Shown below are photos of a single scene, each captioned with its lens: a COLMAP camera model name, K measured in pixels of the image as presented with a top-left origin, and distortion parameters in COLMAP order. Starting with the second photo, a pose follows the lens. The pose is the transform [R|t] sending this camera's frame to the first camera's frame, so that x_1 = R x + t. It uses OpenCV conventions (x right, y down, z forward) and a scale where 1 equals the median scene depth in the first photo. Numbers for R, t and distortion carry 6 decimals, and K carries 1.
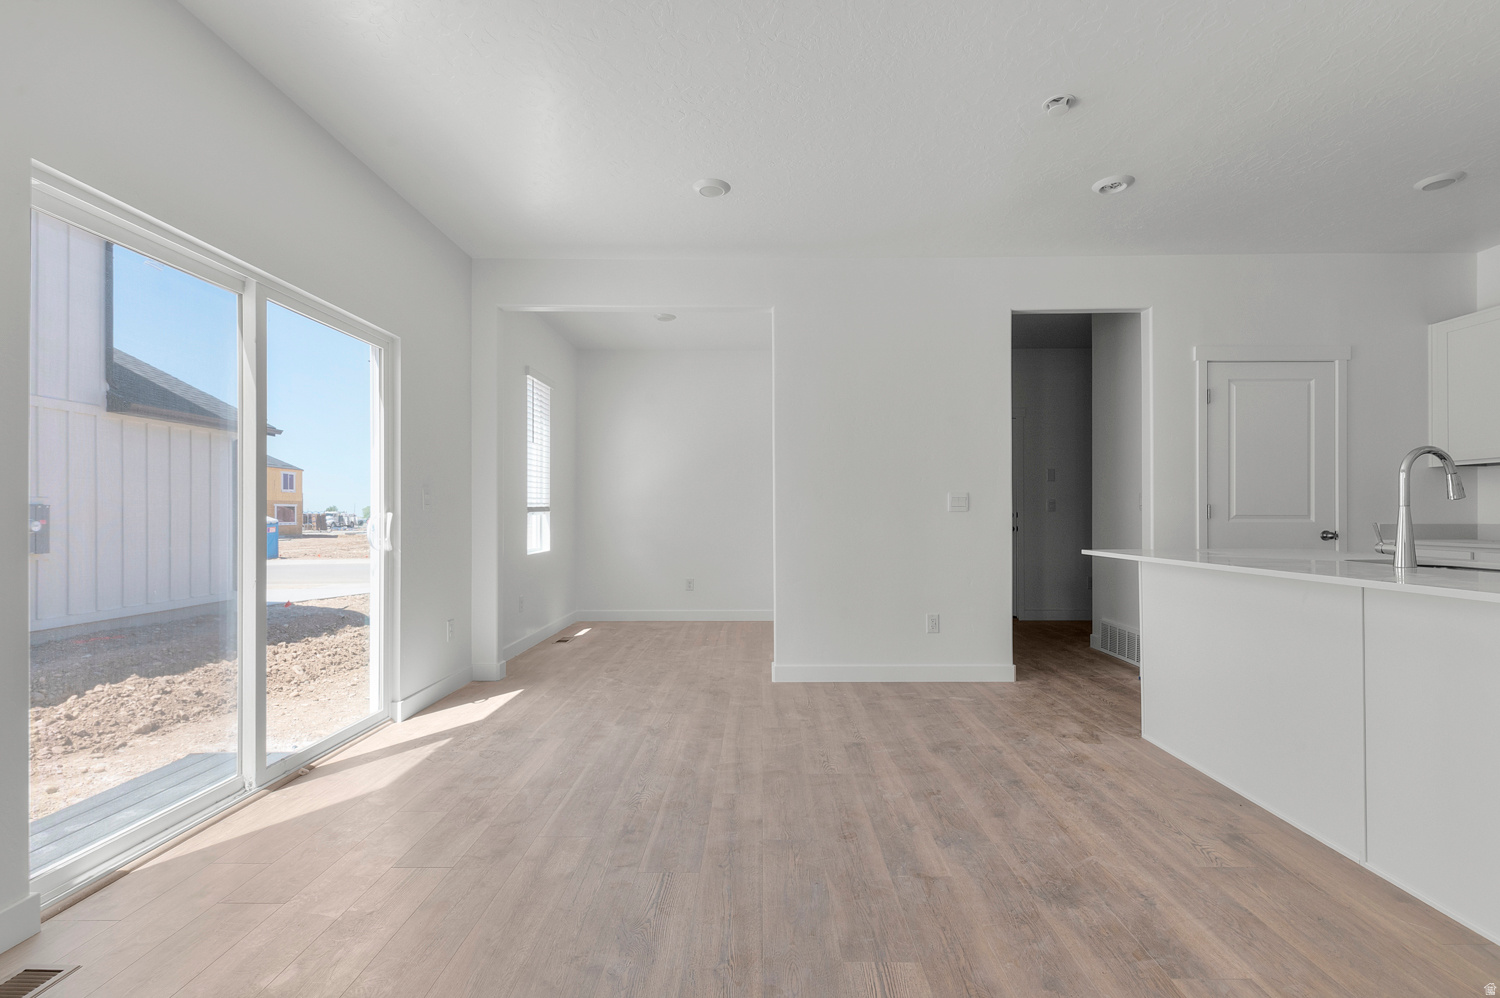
lens RADIAL K [[673.2, 0, 757.3], [0, 673.2, 512.4], [0, 0, 1]] dist [0.005962, 0.000630]
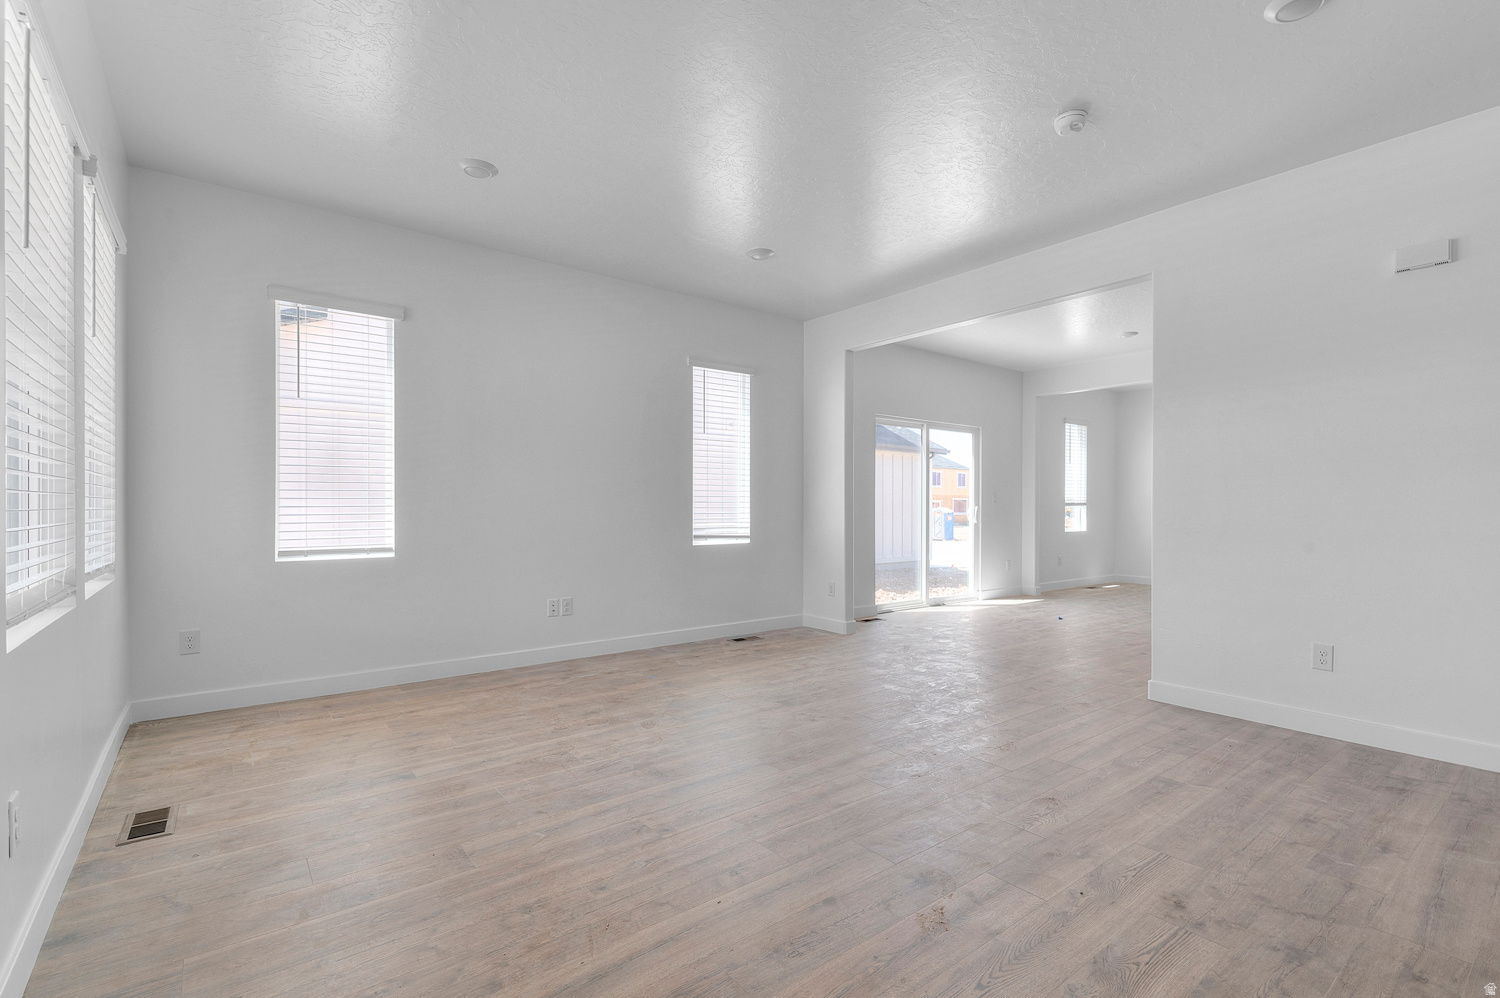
lens RADIAL K [[673.2, 0, 754.8], [0, 673.2, 506.5], [0, 0, 1]] dist [0.005962, 0.000630]
pose [[0.614624, 0.004447, -0.788808, 0.494228], [-0.002889, 0.999990, 0.003387, -0.002694], [0.788815, 0.000197, 0.614631, -0.616735]]
